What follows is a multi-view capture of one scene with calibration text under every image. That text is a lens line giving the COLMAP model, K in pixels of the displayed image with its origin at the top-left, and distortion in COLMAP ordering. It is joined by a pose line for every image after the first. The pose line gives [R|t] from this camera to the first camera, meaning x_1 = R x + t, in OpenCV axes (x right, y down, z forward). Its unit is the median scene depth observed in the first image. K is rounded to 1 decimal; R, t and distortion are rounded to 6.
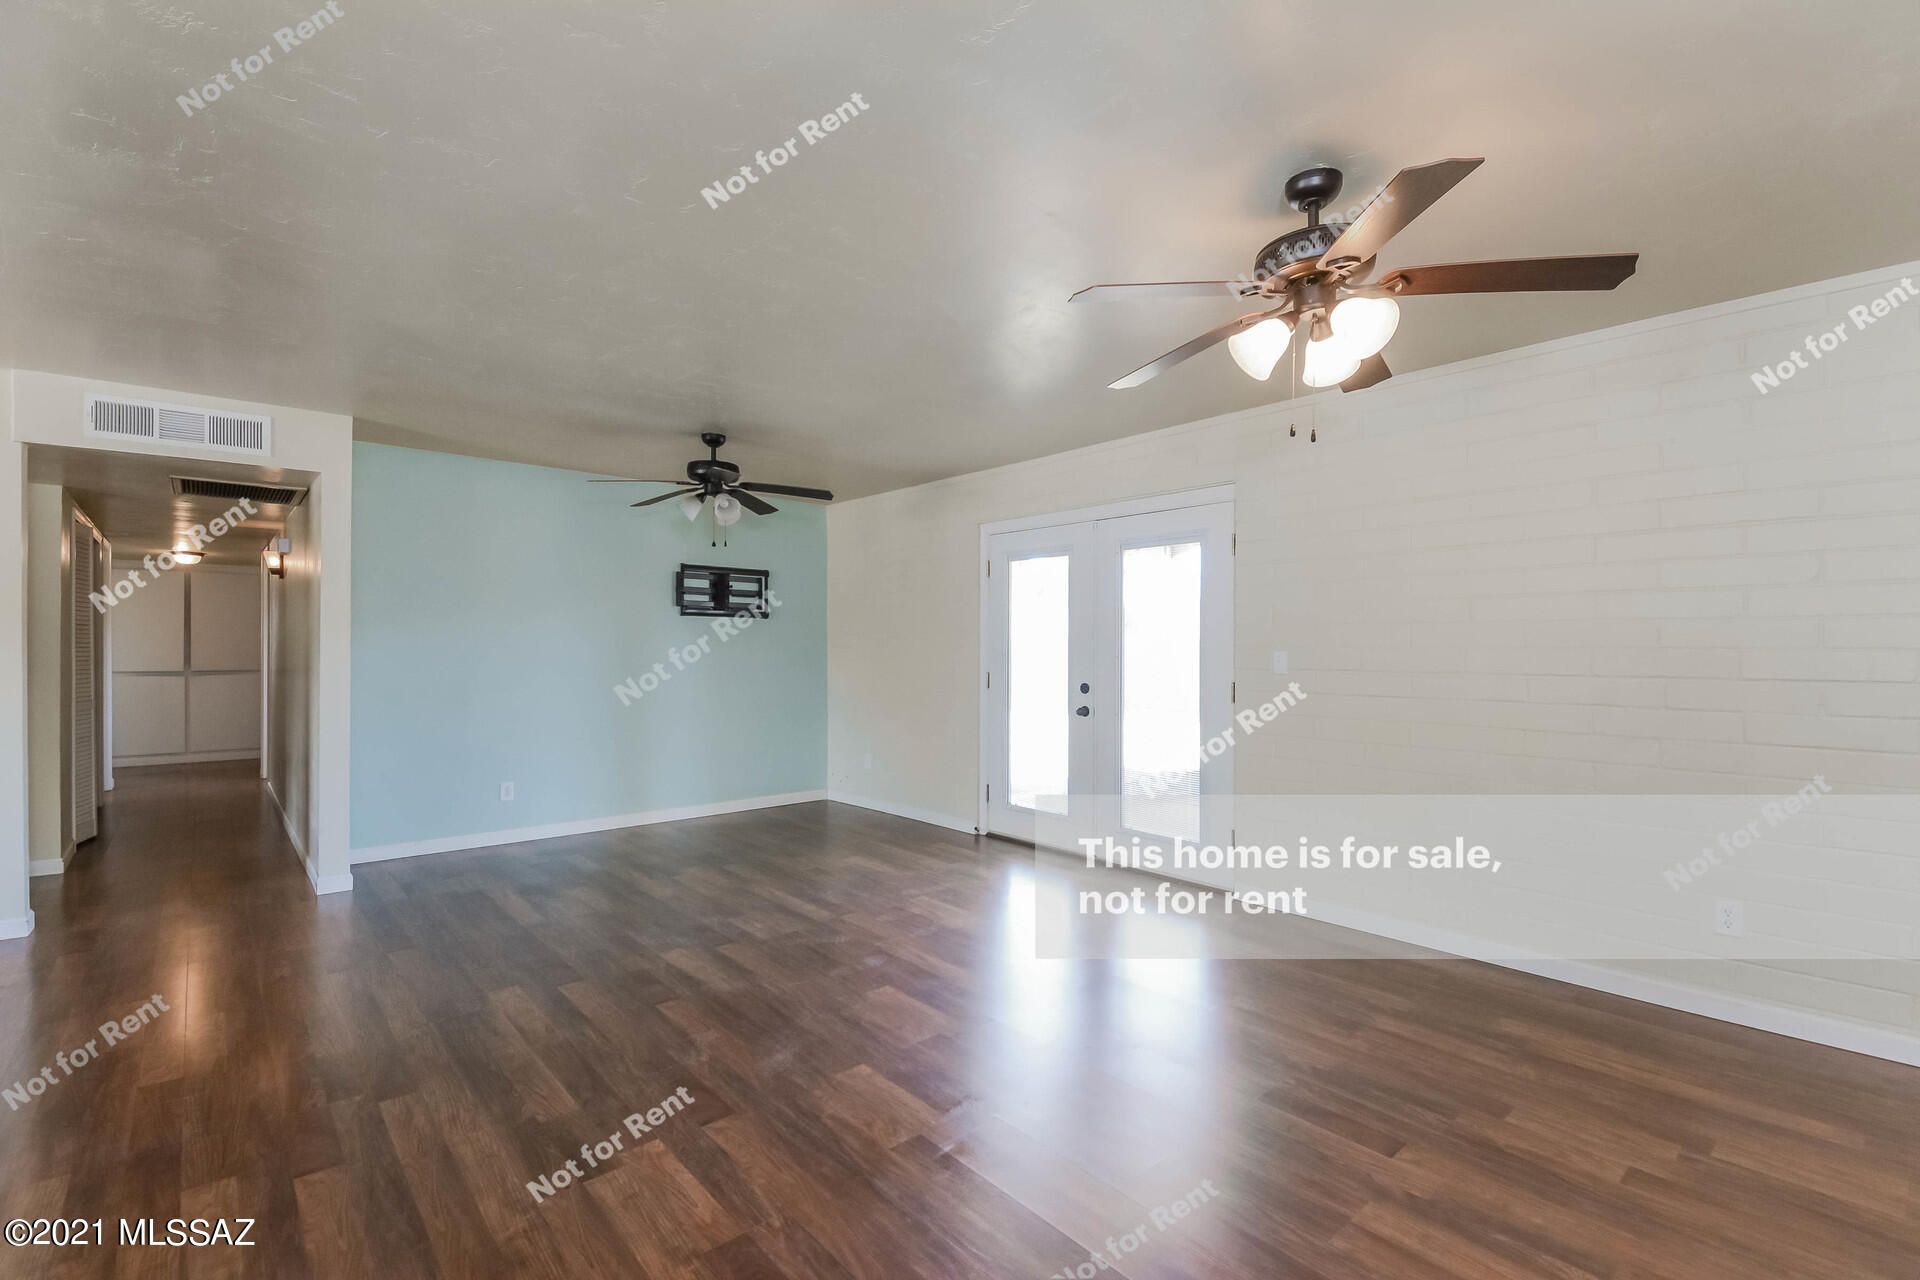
lens RADIAL K [[843.9, 0, 968.4], [0, 843.9, 653.1], [0, 0, 1]] dist [0.026307, -0.006308]
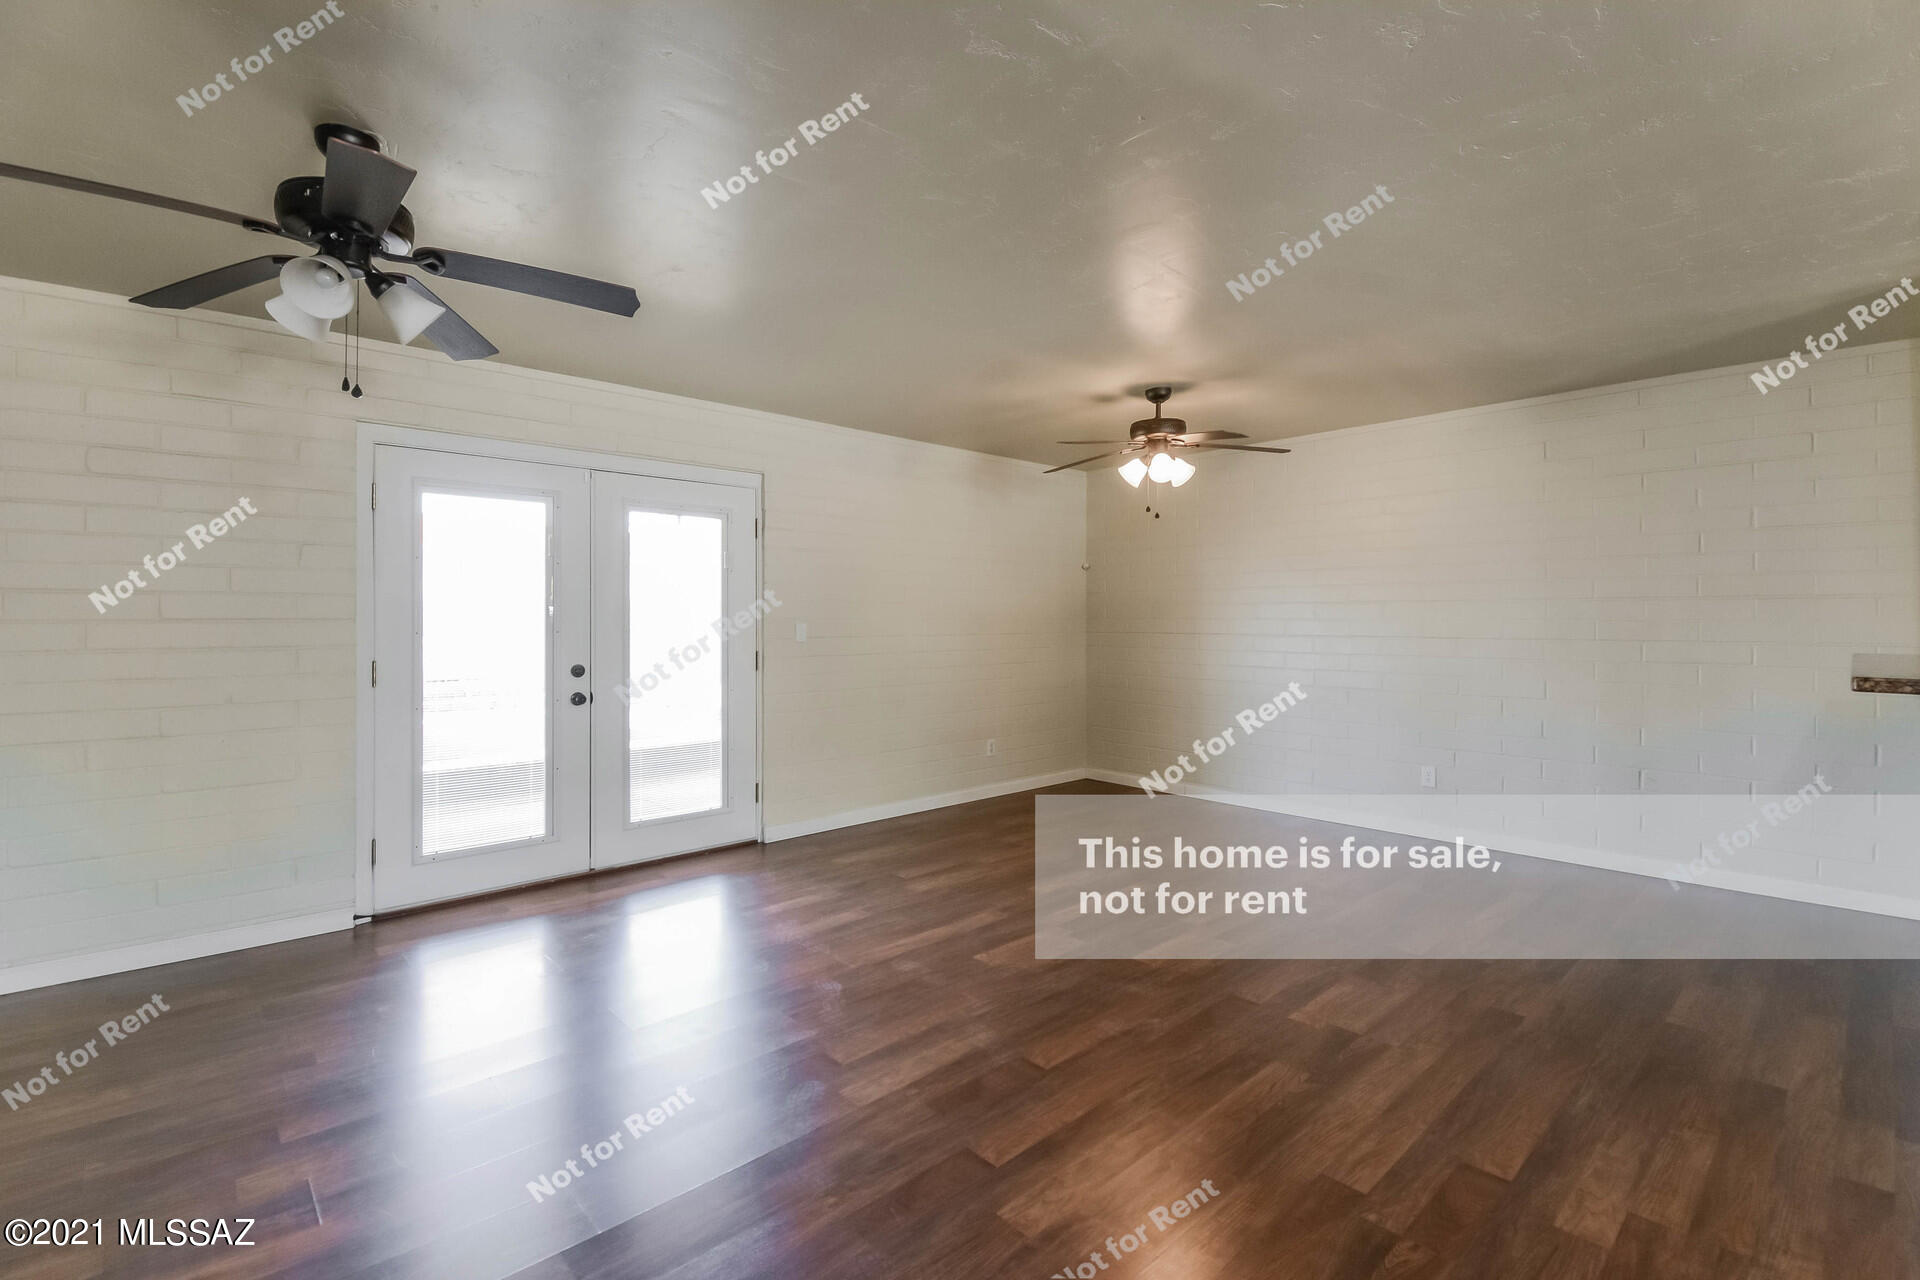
lens RADIAL K [[843.9, 0, 937.0], [0, 843.9, 646.0], [0, 0, 1]] dist [0.026307, -0.006308]
pose [[-0.000931, -0.032666, 0.999466, -0.827120], [0.008218, 0.999432, 0.032673, -0.008368], [-0.999966, 0.008244, -0.000662, 0.786754]]
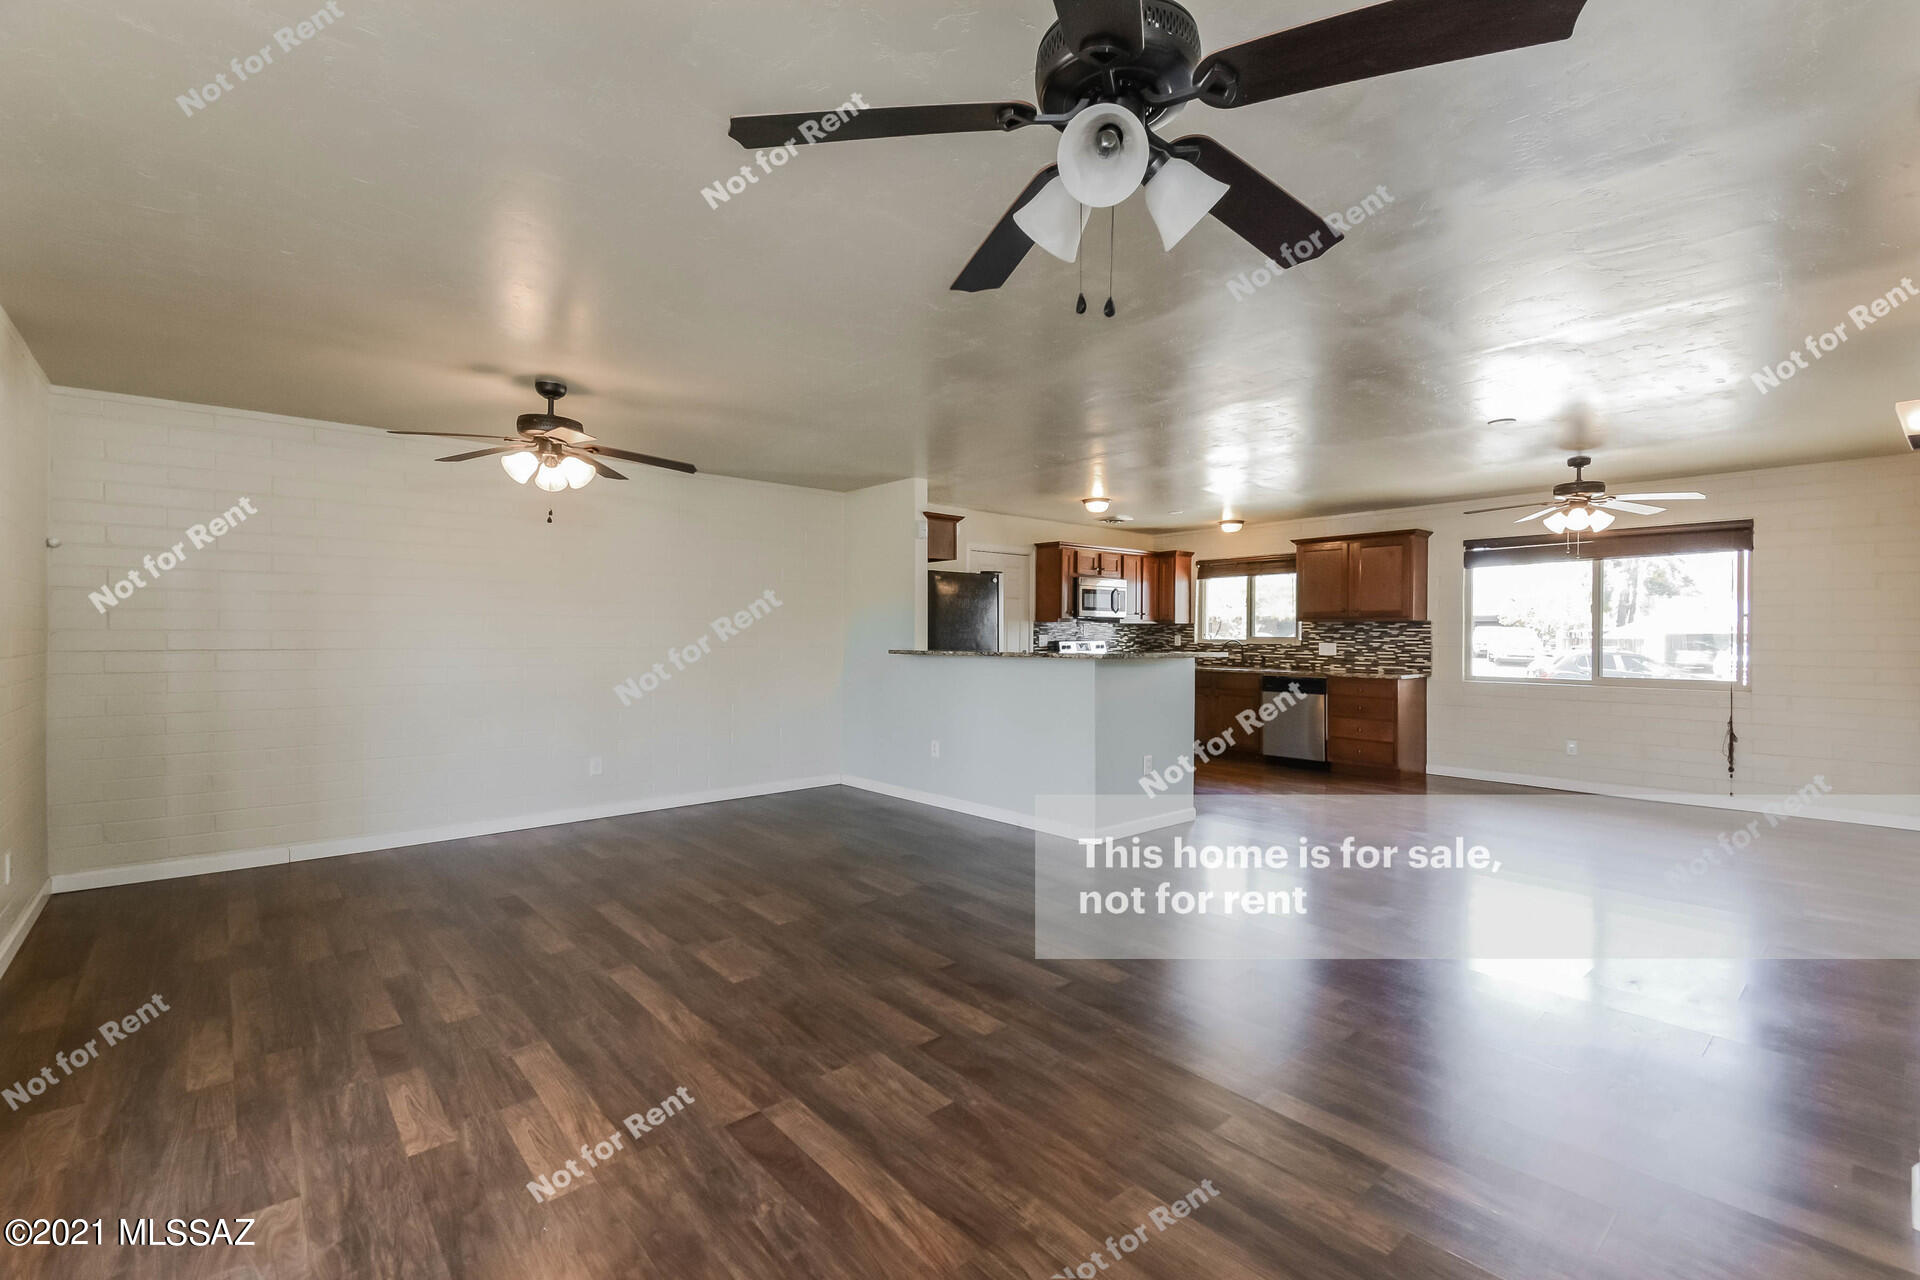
lens RADIAL K [[843.9, 0, 996.4], [0, 843.9, 639.7], [0, 0, 1]] dist [0.026307, -0.006308]
pose [[-0.999910, -0.002695, -0.013123, -0.287845], [-0.002898, 0.999877, 0.015410, -0.010207], [0.013080, 0.015447, -0.999795, 1.484872]]
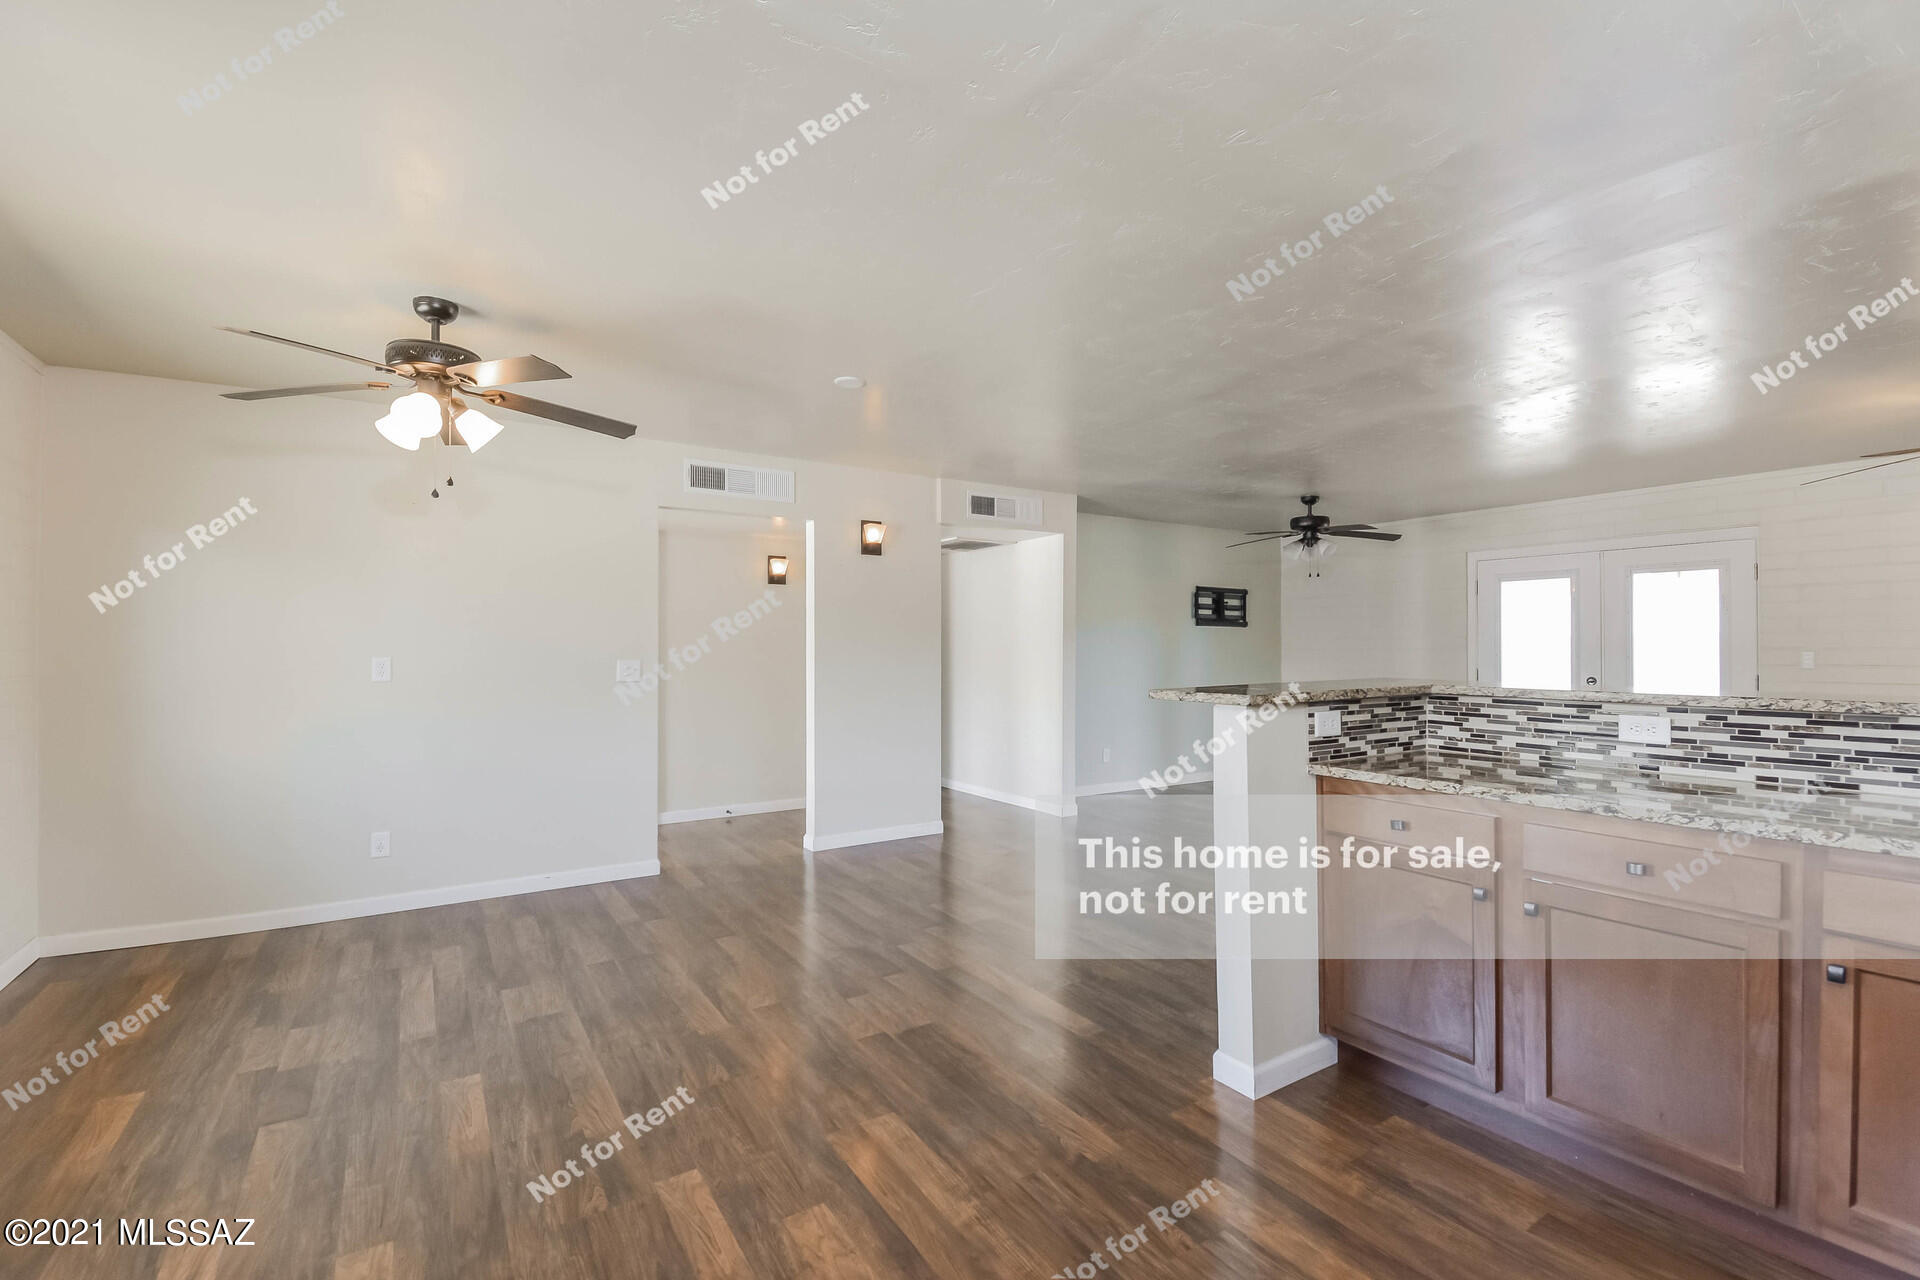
lens RADIAL K [[843.9, 0, 981.6], [0, 843.9, 654.6], [0, 0, 1]] dist [0.026307, -0.006308]
pose [[0.988515, 0.001007, -0.151121, -0.698109], [-0.001294, 0.999998, -0.001799, 0.004166], [0.151119, 0.001973, 0.988514, -0.501885]]
